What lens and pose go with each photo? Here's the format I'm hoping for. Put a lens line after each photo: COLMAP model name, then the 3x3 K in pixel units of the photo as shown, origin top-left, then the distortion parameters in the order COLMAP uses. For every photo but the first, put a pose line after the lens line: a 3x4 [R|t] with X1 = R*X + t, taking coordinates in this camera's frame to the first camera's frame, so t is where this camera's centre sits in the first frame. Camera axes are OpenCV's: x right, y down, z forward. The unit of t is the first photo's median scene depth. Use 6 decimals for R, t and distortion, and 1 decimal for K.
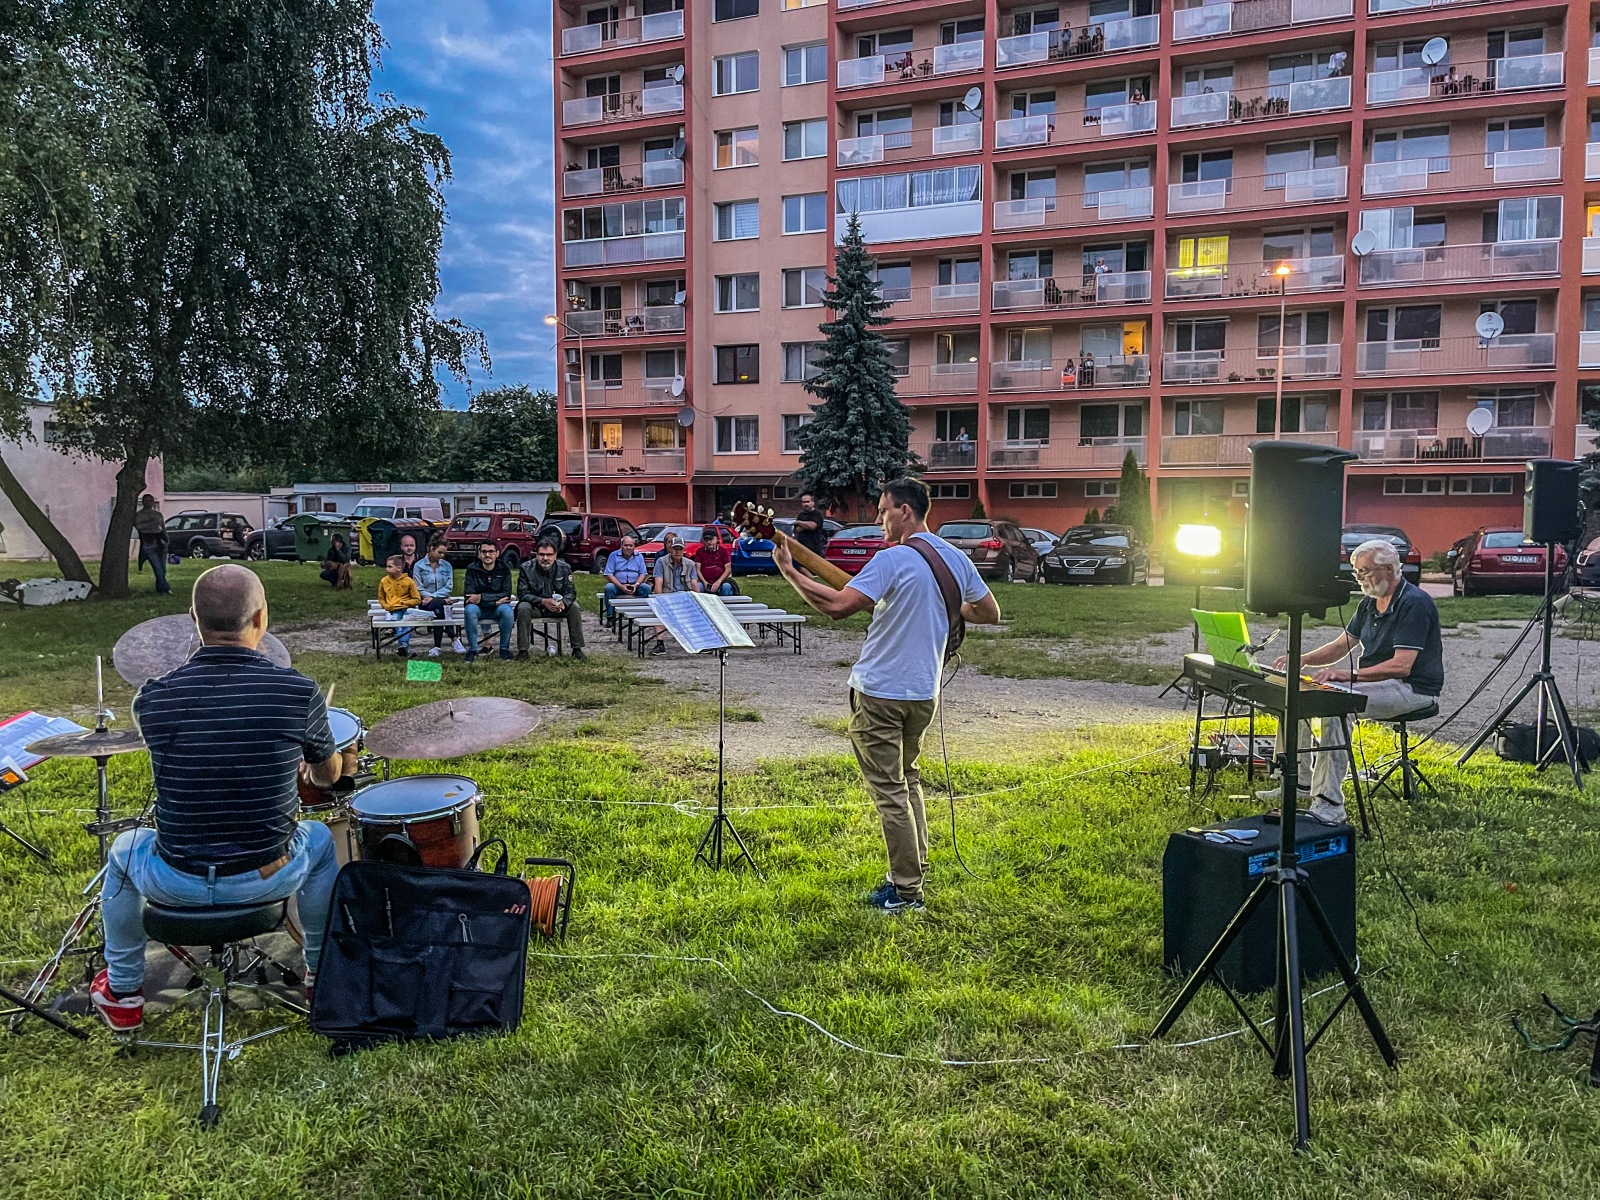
lens RADIAL K [[1207.3, 0, 797.4], [0, 1207.3, 597.2], [0, 0, 1]] dist [0.061544, -0.067994]
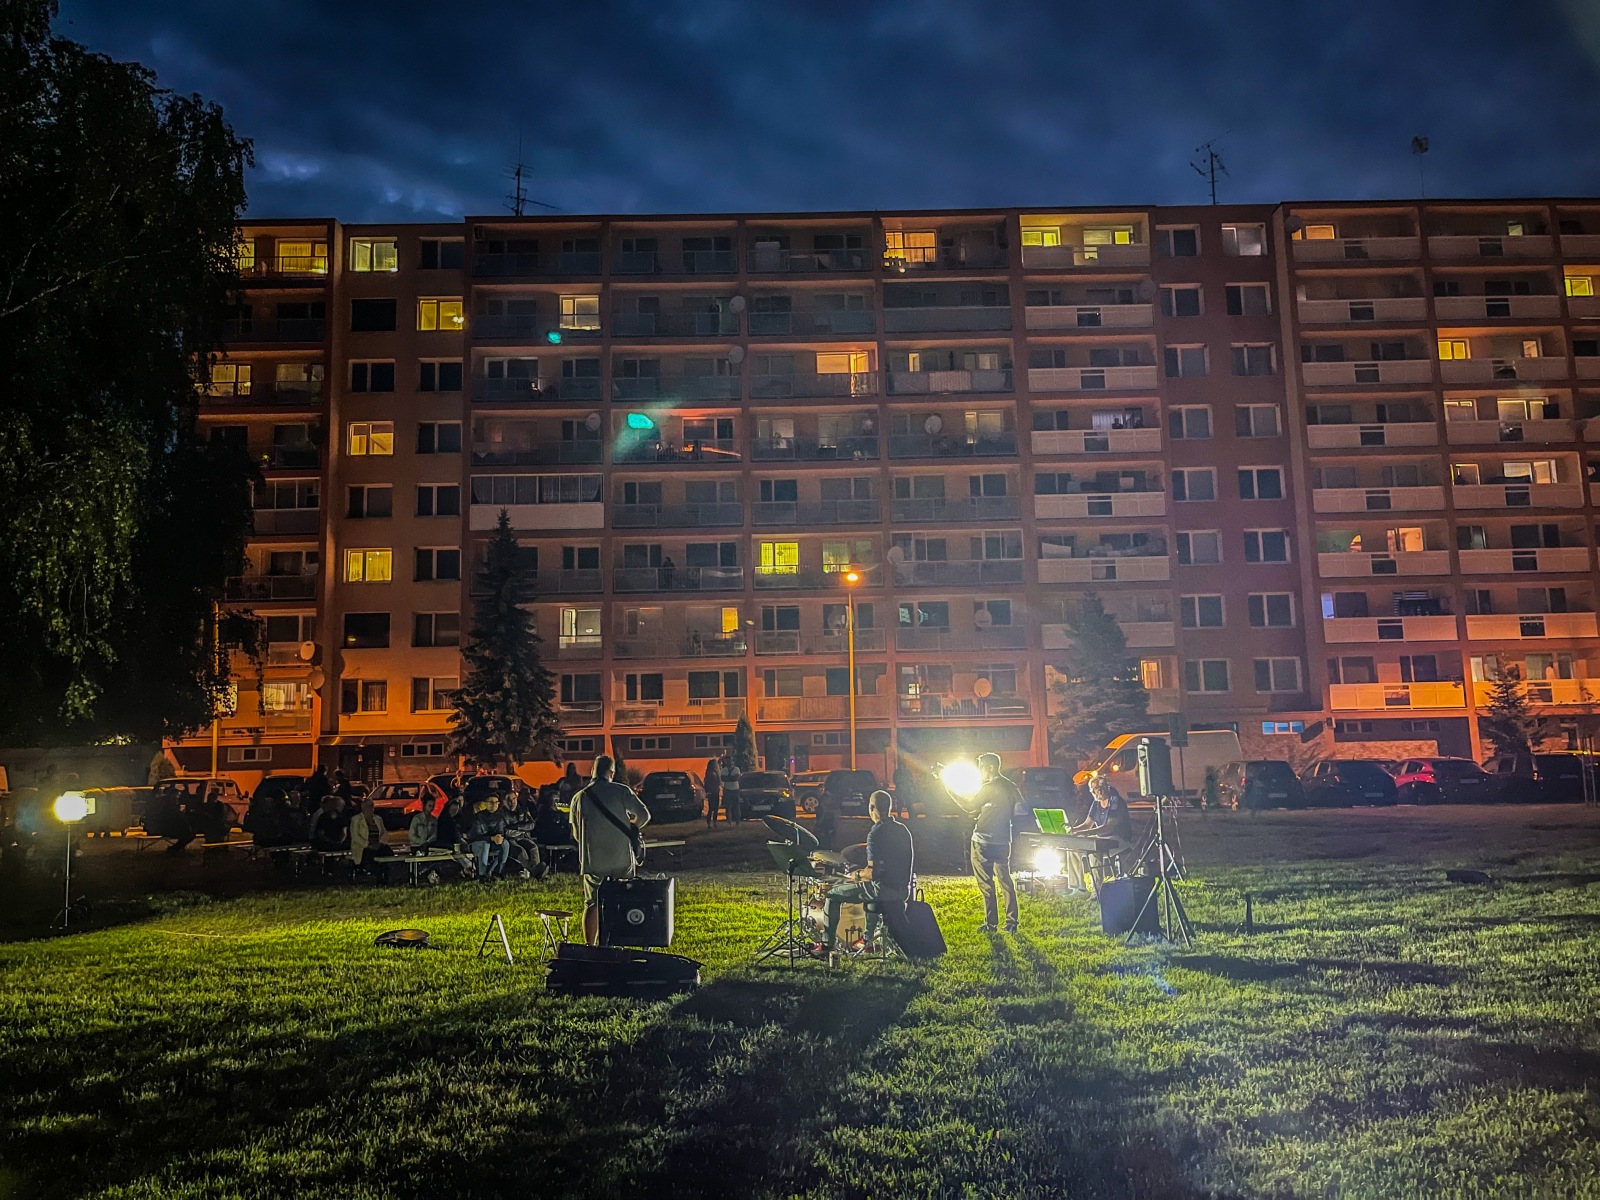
lens RADIAL K [[1207.3, 0, 797.3], [0, 1207.3, 605.6], [0, 0, 1]] dist [0.061544, -0.067994]
pose [[0.923293, 0.025430, 0.383253, -0.124668], [0.051191, 0.980758, -0.188398, 0.007254], [-0.380670, 0.193566, 0.904225, -0.127627]]
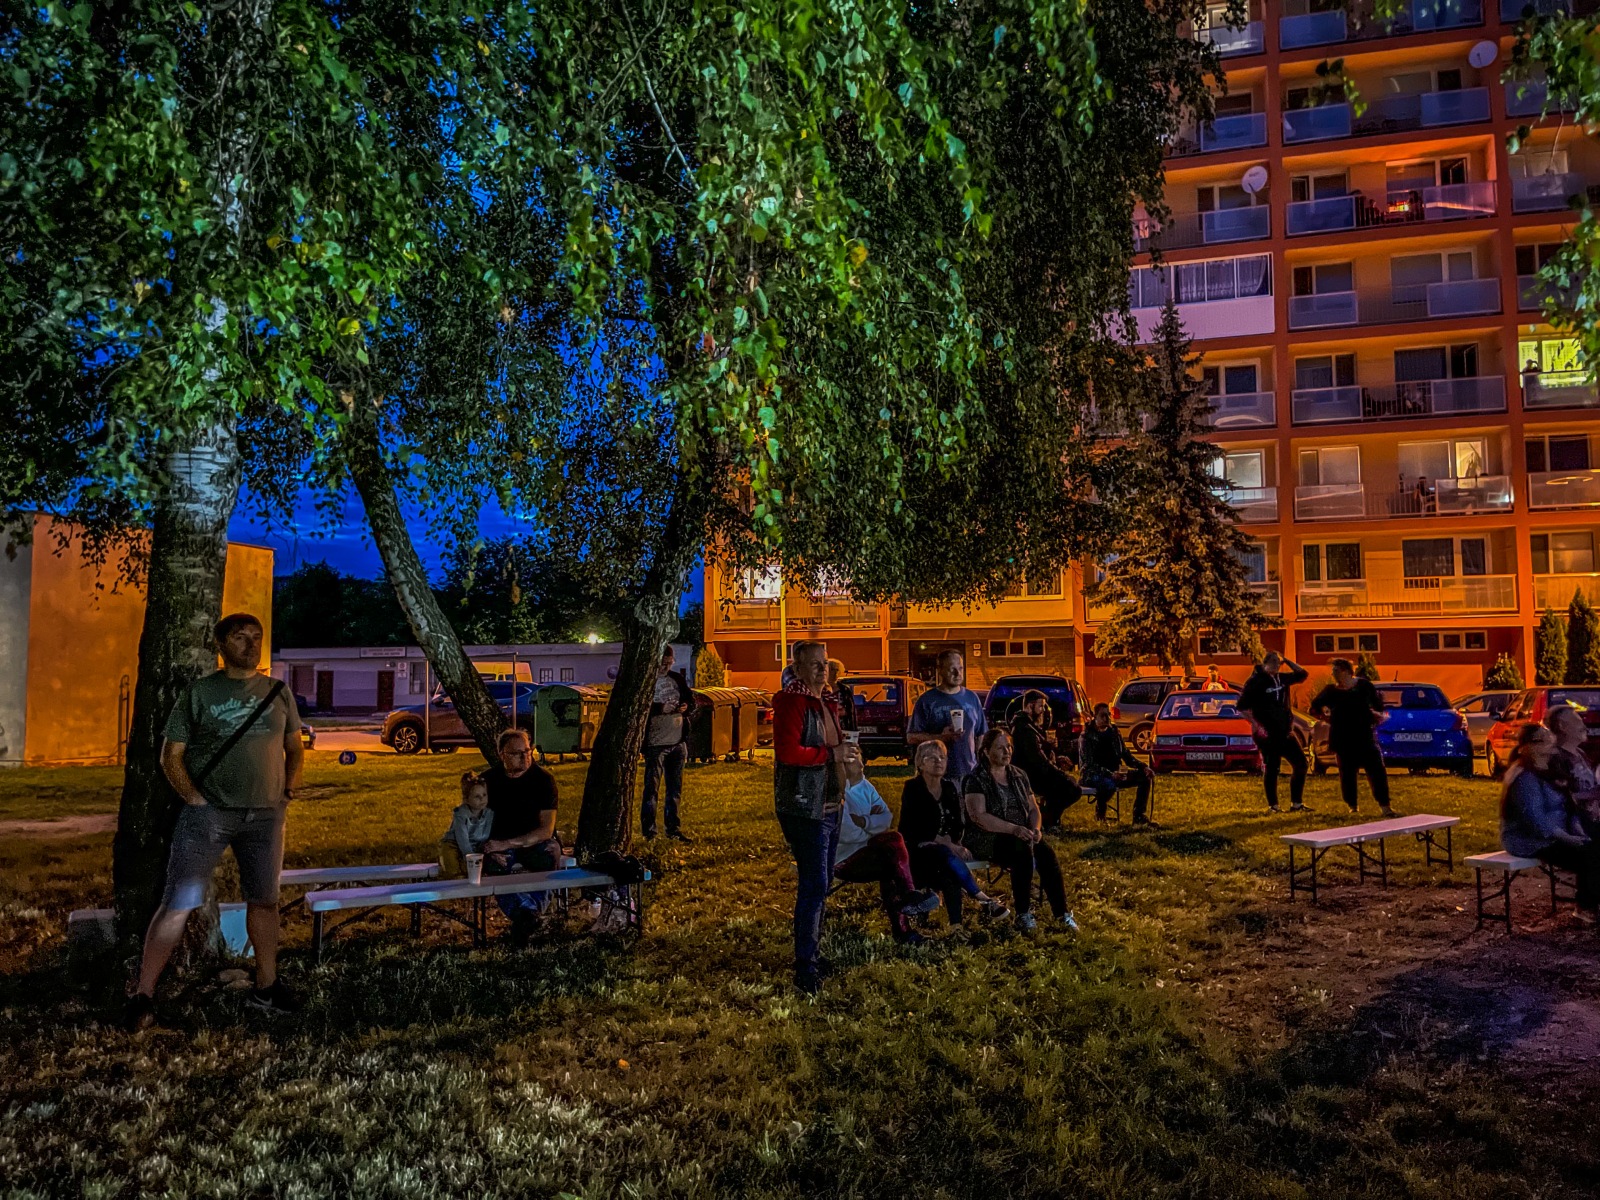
lens RADIAL K [[1207.3, 0, 802.3], [0, 1207.3, 593.0], [0, 0, 1]] dist [0.061544, -0.067994]
pose [[0.995038, -0.002650, 0.099459, -0.248417], [0.016451, 0.990267, -0.138206, -0.016738], [-0.098125, 0.139157, 0.985397, 0.243842]]
